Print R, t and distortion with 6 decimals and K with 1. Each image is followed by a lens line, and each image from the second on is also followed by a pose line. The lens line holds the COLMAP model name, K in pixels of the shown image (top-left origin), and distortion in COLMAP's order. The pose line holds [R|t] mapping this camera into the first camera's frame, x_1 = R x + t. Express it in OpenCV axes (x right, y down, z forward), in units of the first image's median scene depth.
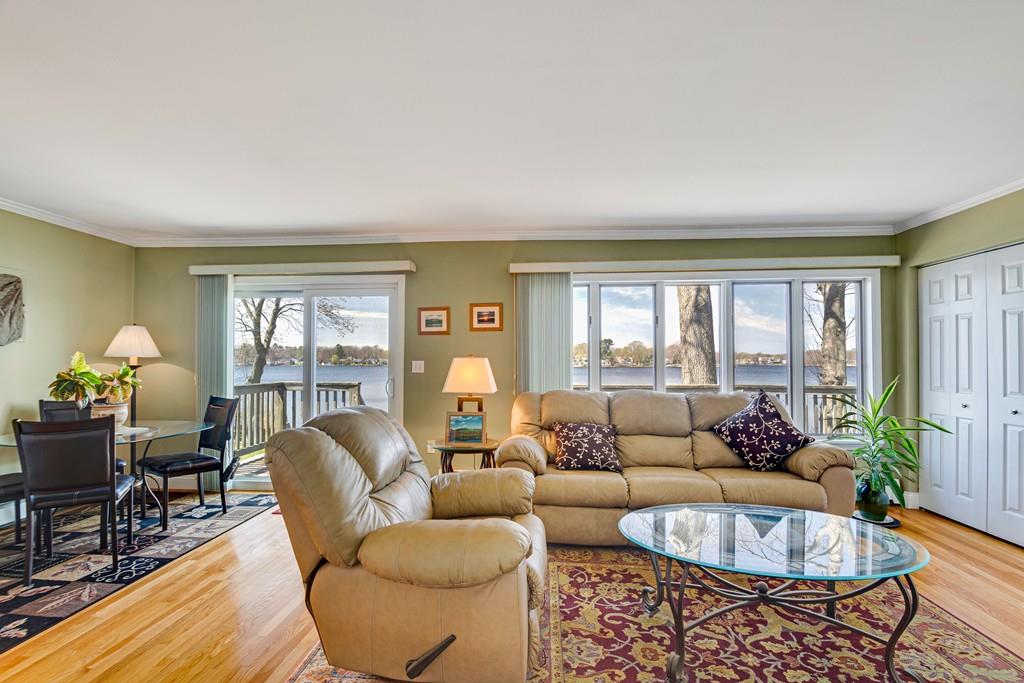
lens RADIAL K [[448.6, 0, 509.5], [0, 448.6, 357.7], [0, 0, 1]] dist [0.003021, -0.006811]
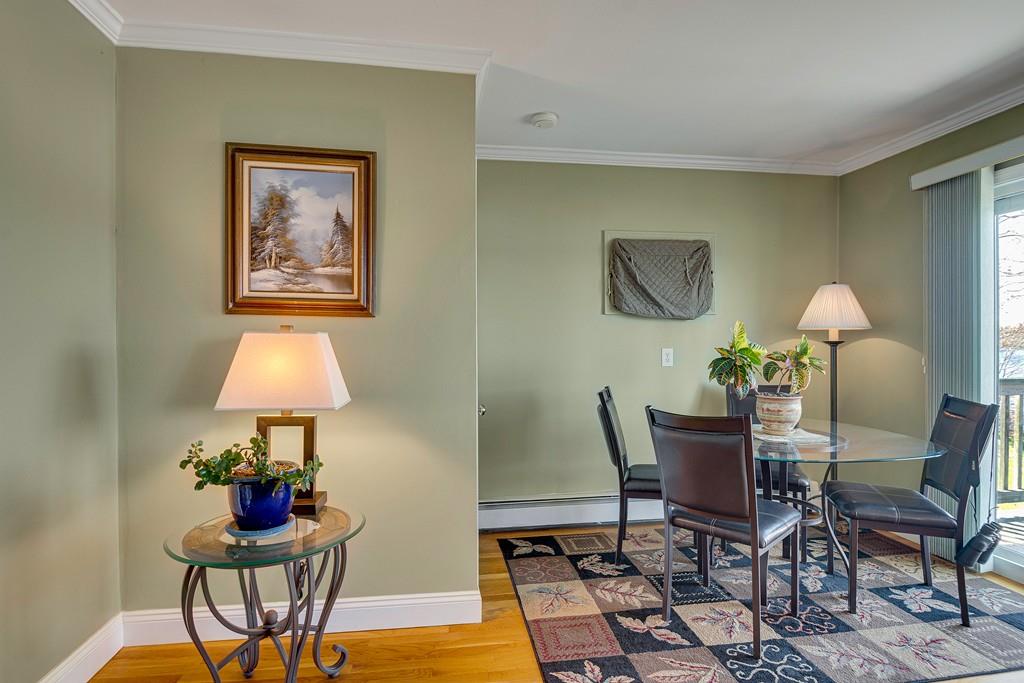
lens RADIAL K [[516.7, 0, 508.7], [0, 516.7, 349.1], [0, 0, 1]] dist [-0.006698, -0.004856]
pose [[0.217581, 0.004007, -0.976034, -0.194492], [0.012825, 0.999894, 0.006964, 0.020941], [0.975958, -0.014032, 0.217506, 0.395693]]
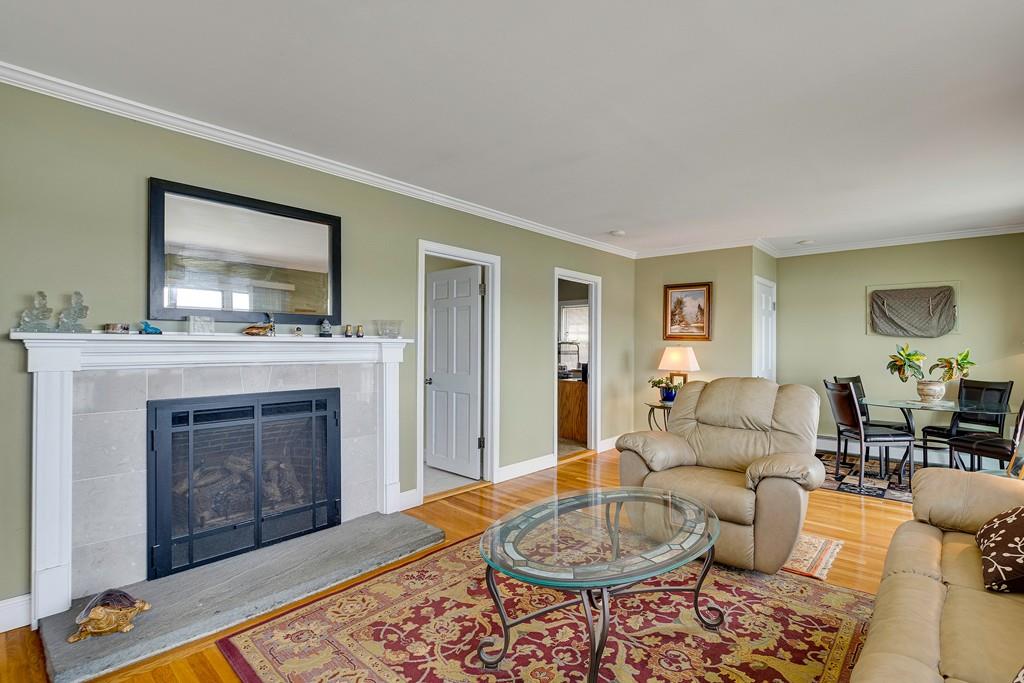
lens RADIAL K [[470.6, 0, 515.3], [0, 470.6, 341.3], [0, 0, 1]] dist [0.000102, -0.001119]
pose [[-0.614742, -0.012894, -0.788623, 0.847554], [-0.000457, 0.999872, -0.015992, 0.010958], [0.788728, -0.009470, -0.614669, 0.840305]]
